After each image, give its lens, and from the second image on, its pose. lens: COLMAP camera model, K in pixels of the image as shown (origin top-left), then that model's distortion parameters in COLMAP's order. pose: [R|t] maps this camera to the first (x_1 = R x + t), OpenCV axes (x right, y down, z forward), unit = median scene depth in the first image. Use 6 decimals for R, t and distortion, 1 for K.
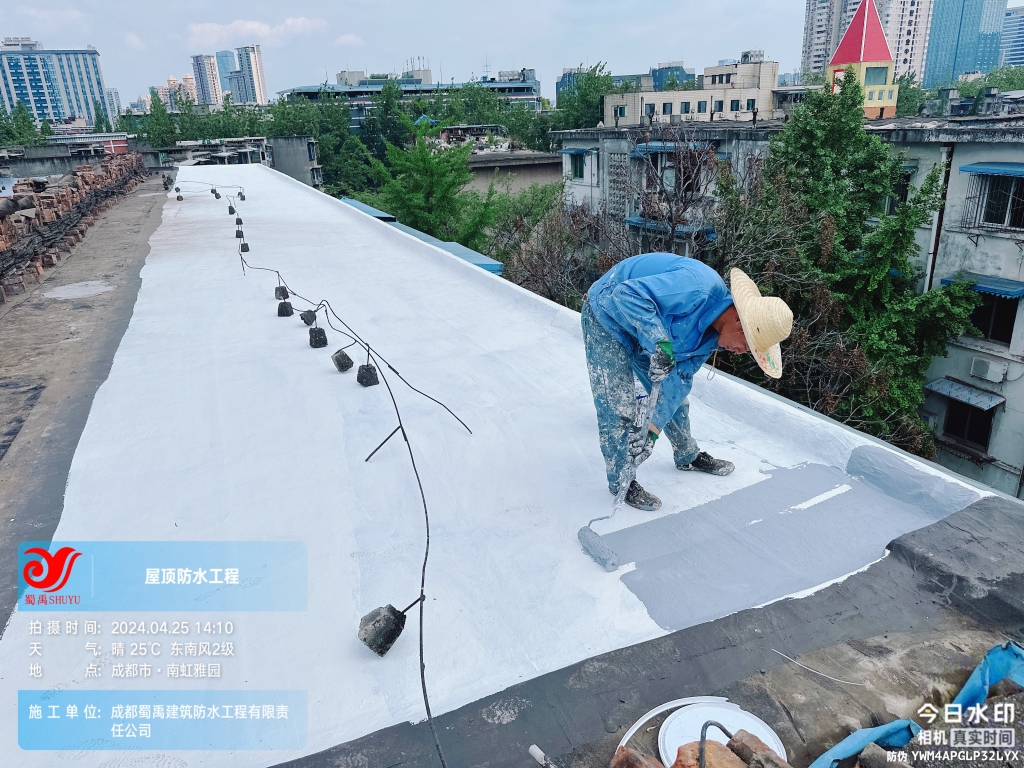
lens RADIAL K [[749.3, 0, 512.0], [0, 749.3, 384.0], [0, 0, 1]] dist [0.047789, -0.030456]
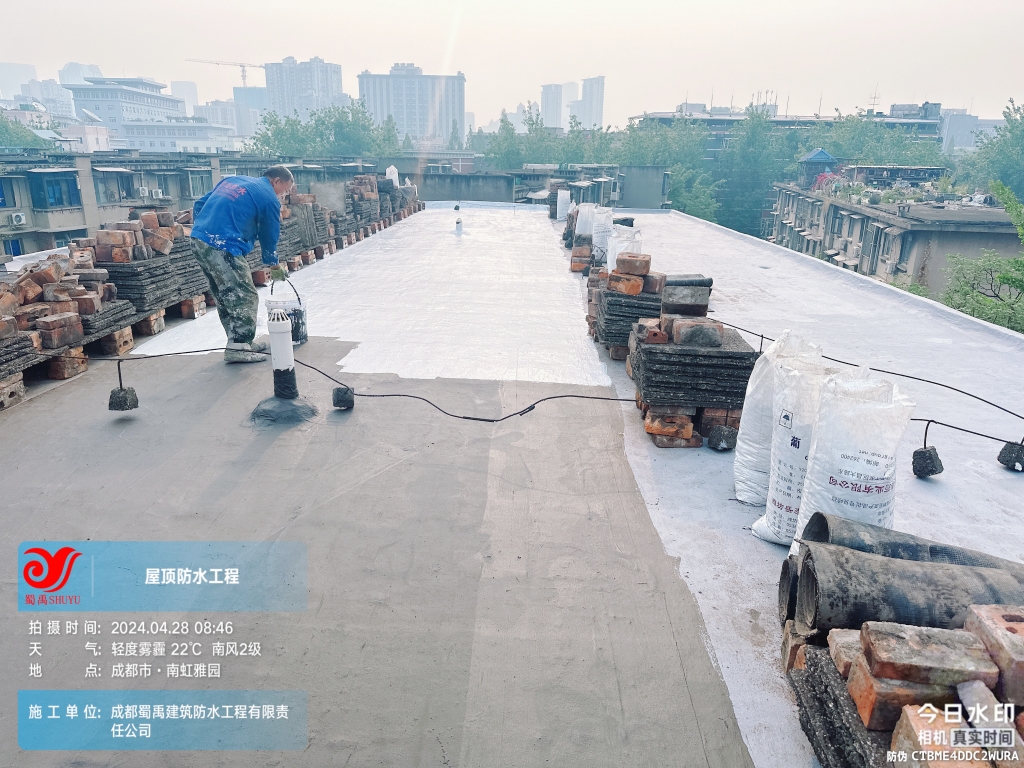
lens RADIAL K [[743.5, 0, 520.6], [0, 743.5, 385.4], [0, 0, 1]] dist [0.123514, -0.154739]
pose [[0.922740, 0.173769, -0.344027, -0.059583], [-0.186661, 0.982414, -0.004436, -0.035743], [0.337206, 0.068310, 0.938949, 0.113055]]
